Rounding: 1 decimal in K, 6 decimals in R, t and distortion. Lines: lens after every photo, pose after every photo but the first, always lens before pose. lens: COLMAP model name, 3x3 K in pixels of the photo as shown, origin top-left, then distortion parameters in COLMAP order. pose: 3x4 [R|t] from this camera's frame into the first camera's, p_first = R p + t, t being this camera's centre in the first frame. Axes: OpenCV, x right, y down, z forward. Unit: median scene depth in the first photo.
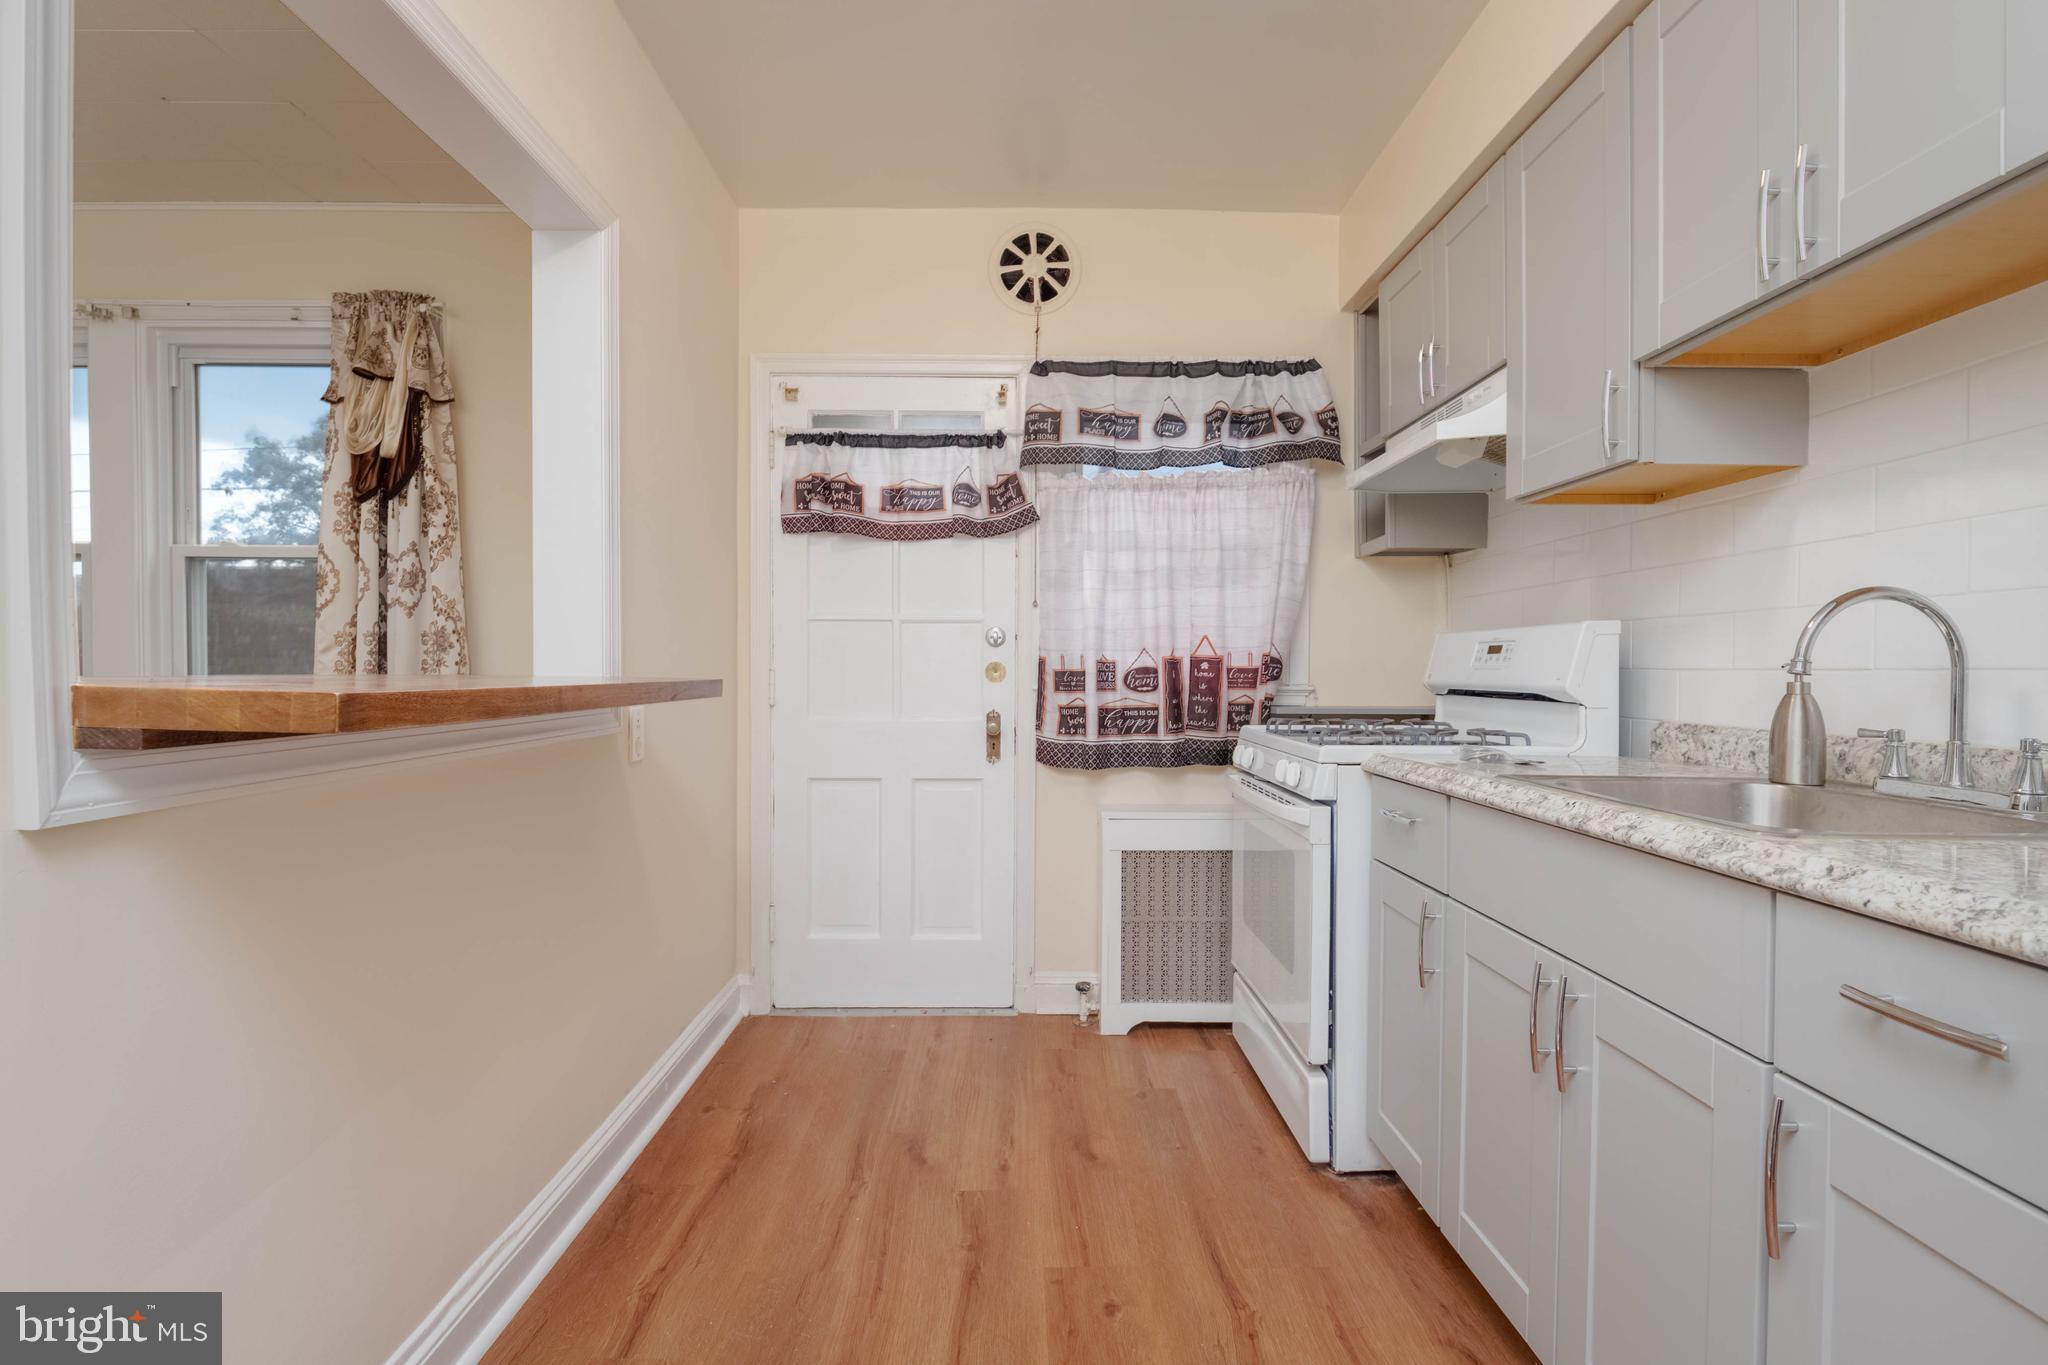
lens RADIAL K [[1045.8, 0, 1022.5], [0, 1045.8, 679.7], [0, 0, 1]] dist [-0.002786, -0.006288]
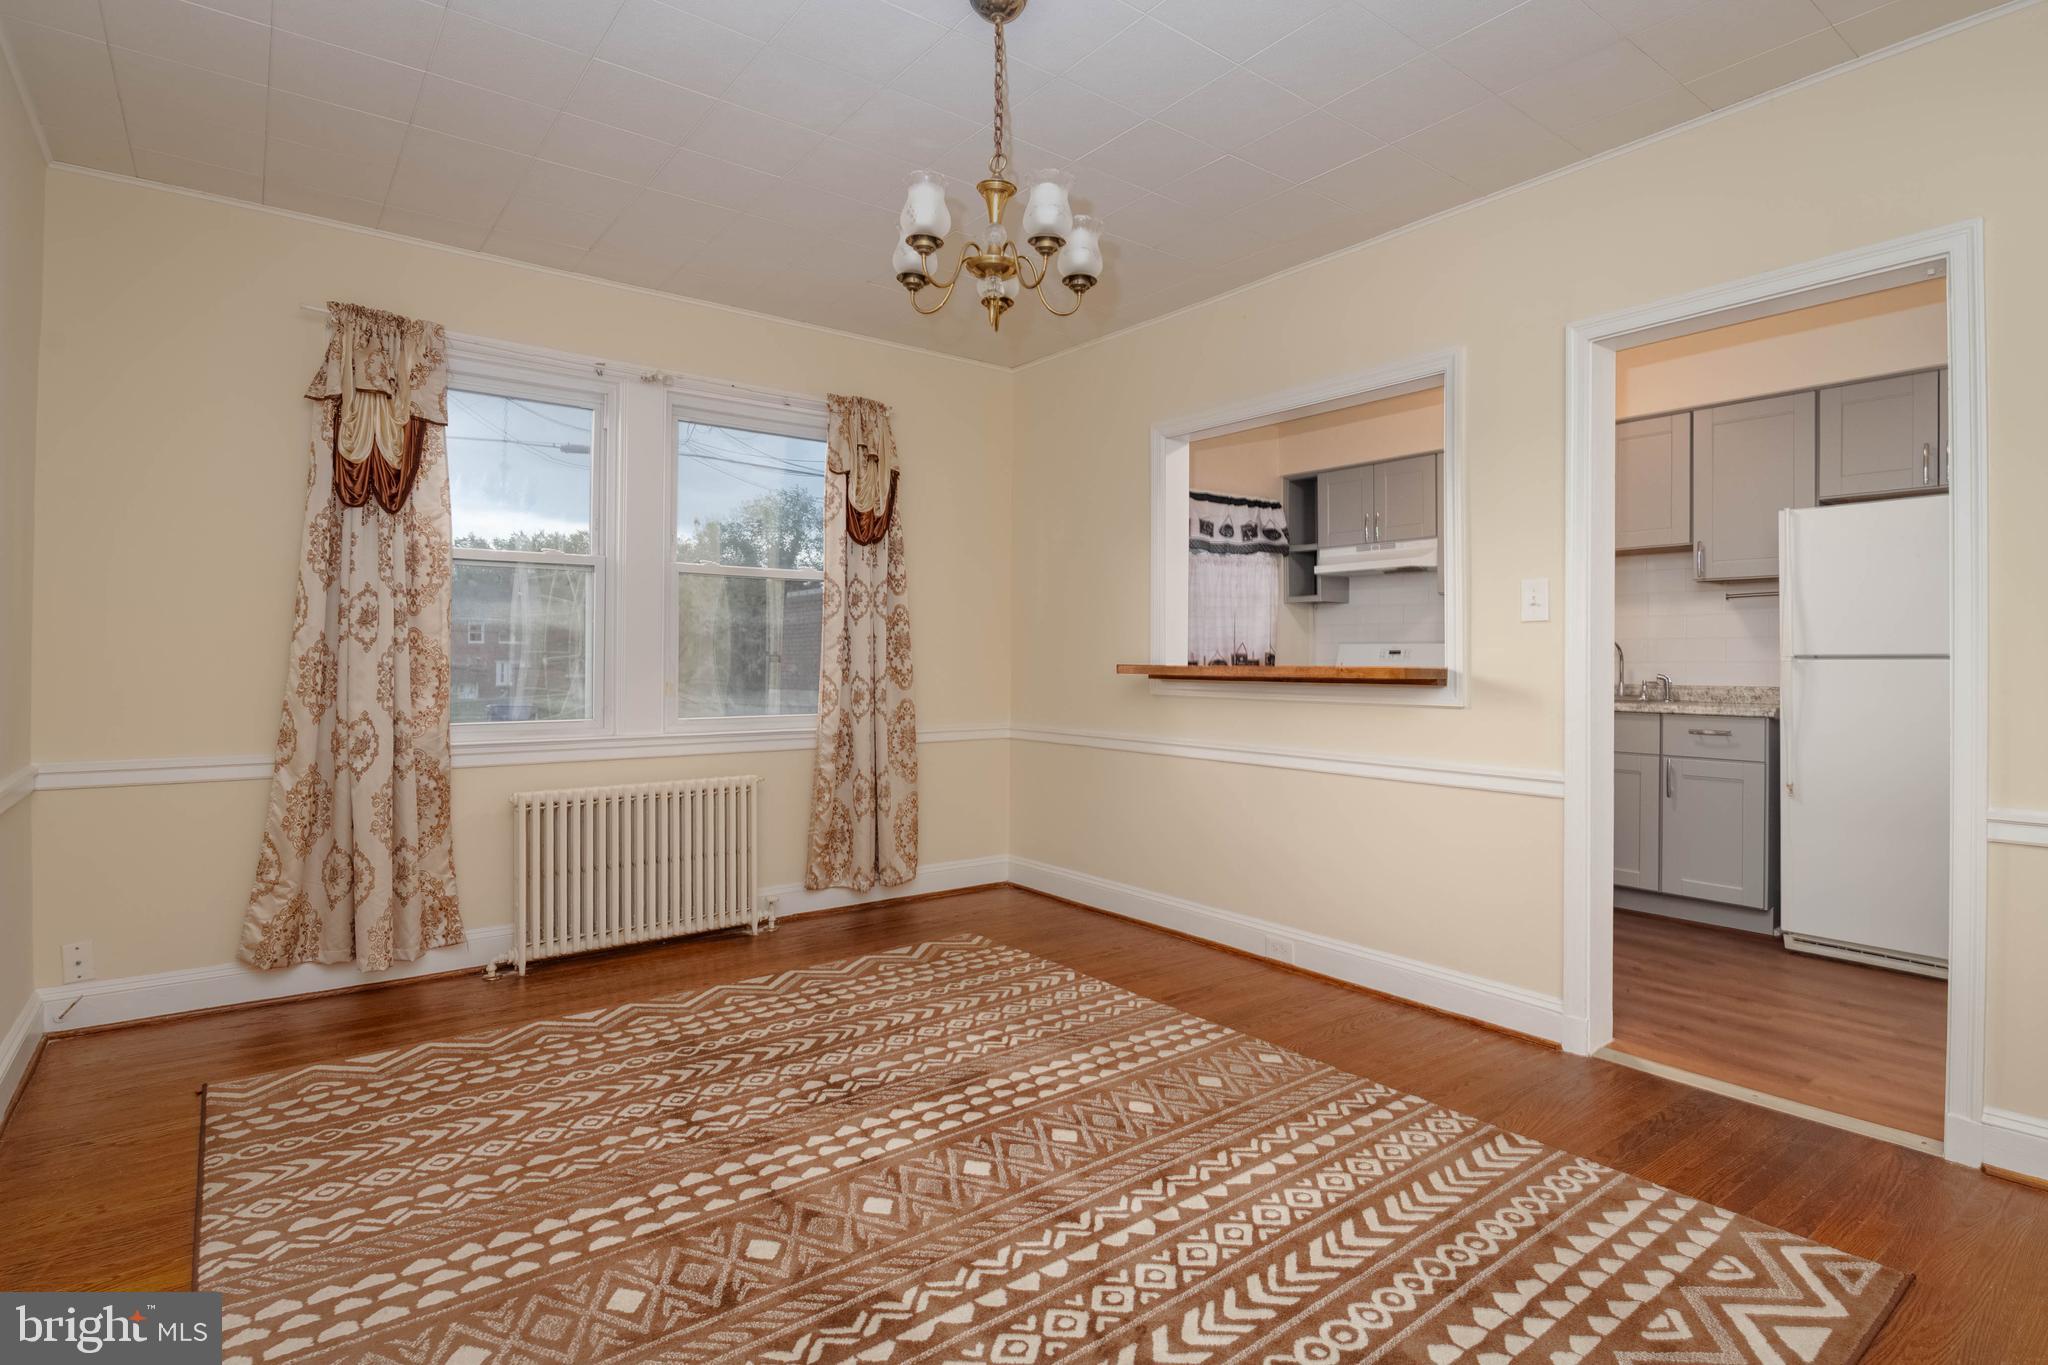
lens RADIAL K [[1045.8, 0, 1034.4], [0, 1045.8, 661.8], [0, 0, 1]] dist [-0.002786, -0.006288]
pose [[0.799409, -0.001667, 0.600785, -1.270833], [0.001584, 0.999999, 0.000667, -0.009172], [-0.600785, 0.000418, 0.799410, -0.291943]]
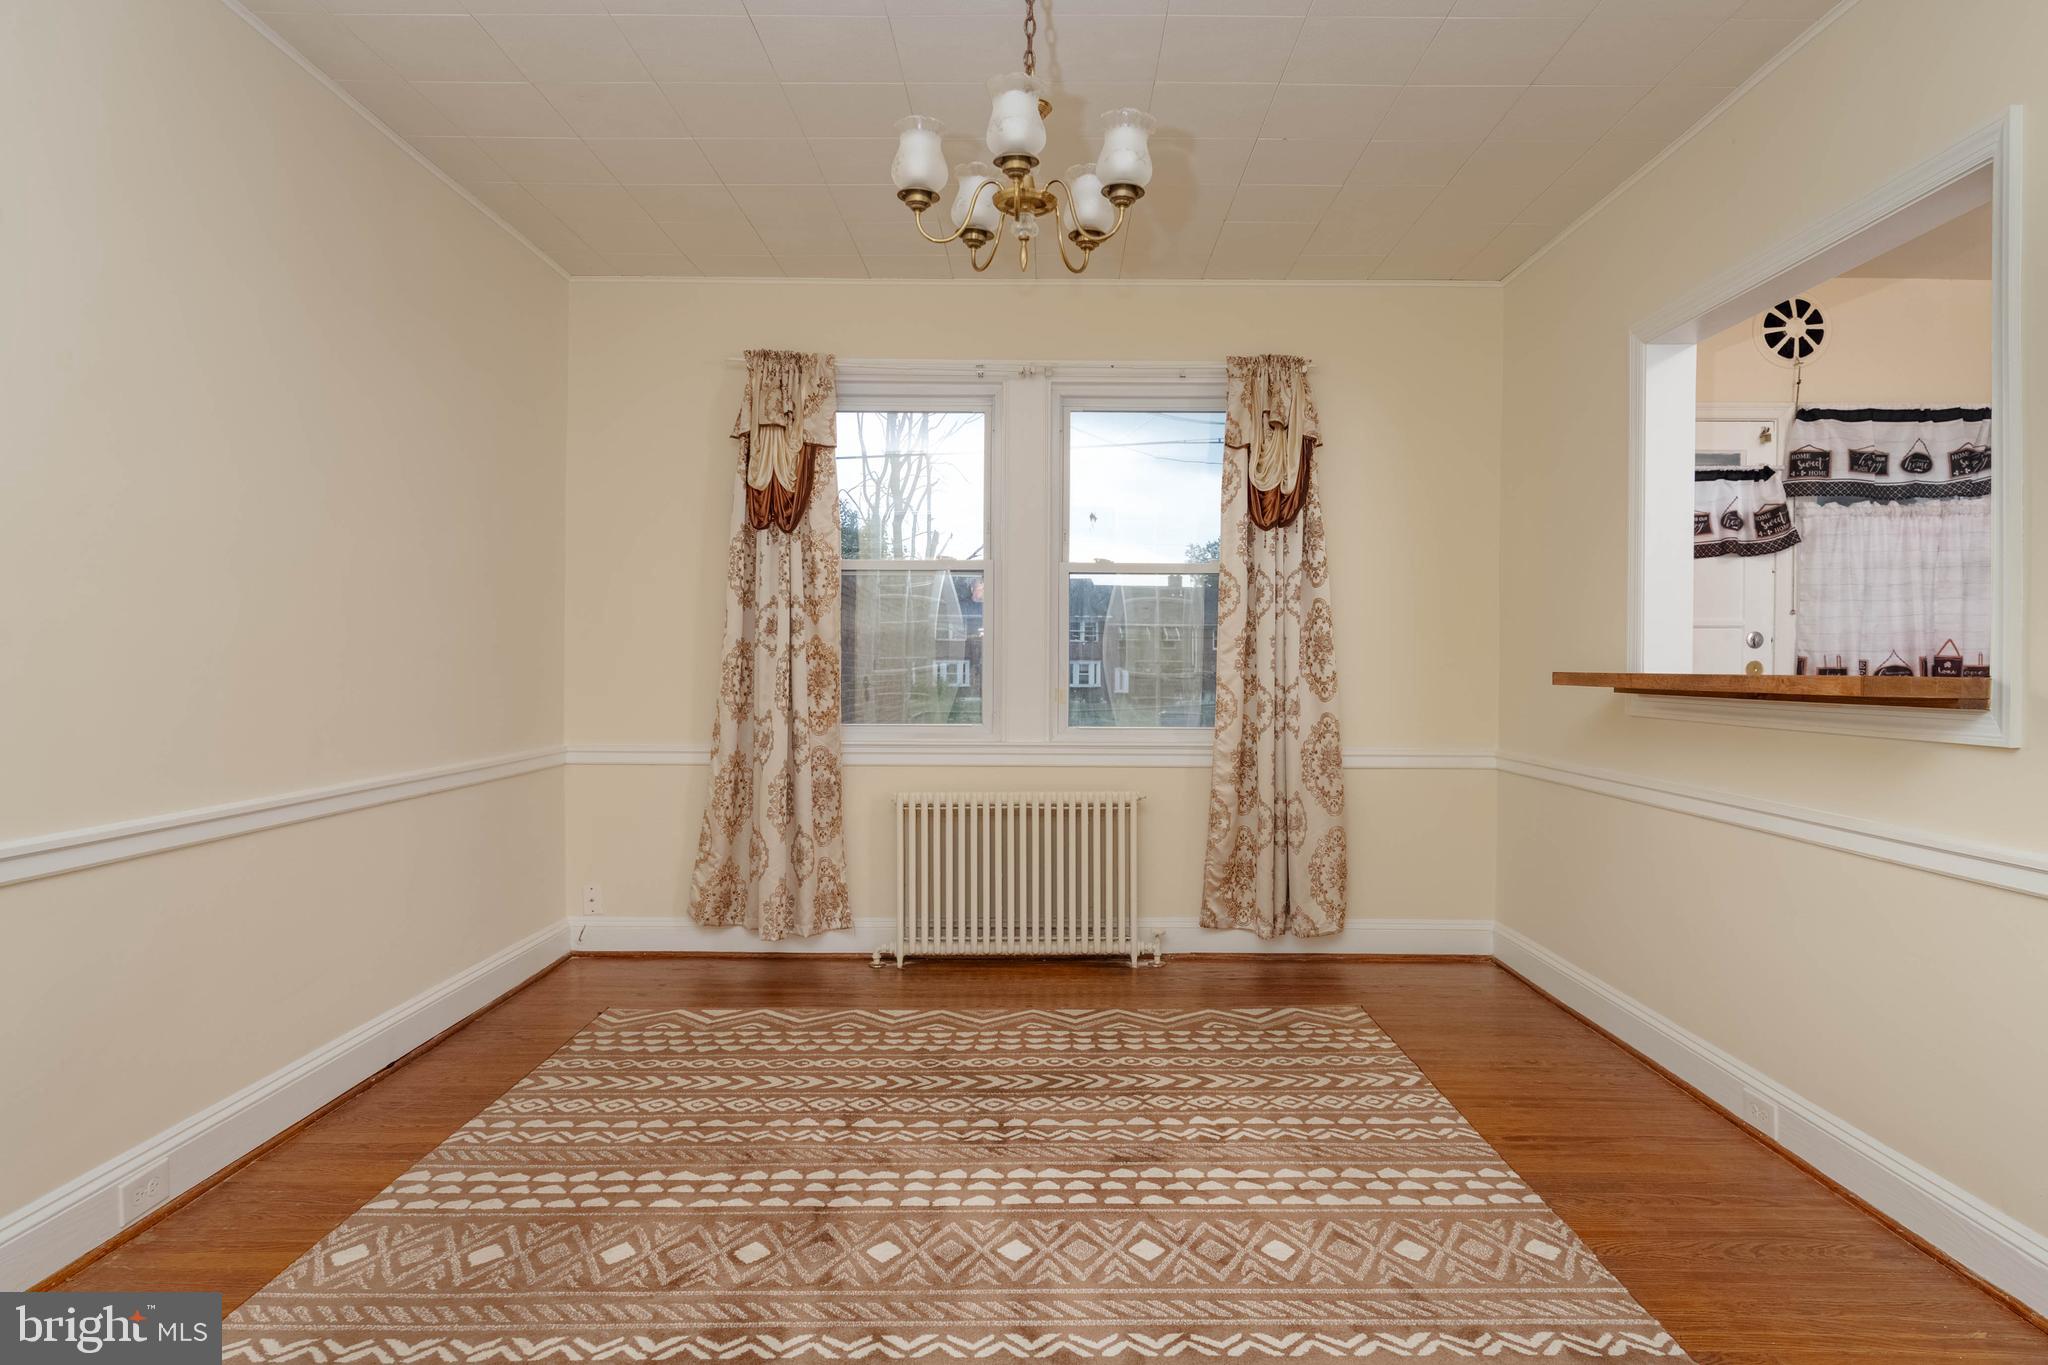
lens RADIAL K [[1198.2, 0, 1010.3], [0, 1198.2, 680.6], [0, 0, 1]] dist [0.006475, -0.004012]
pose [[0.999700, 0.001451, -0.024440, -0.868511], [-0.001181, 0.999938, 0.011047, -0.008268], [0.024455, -0.011014, 0.999640, -0.402577]]
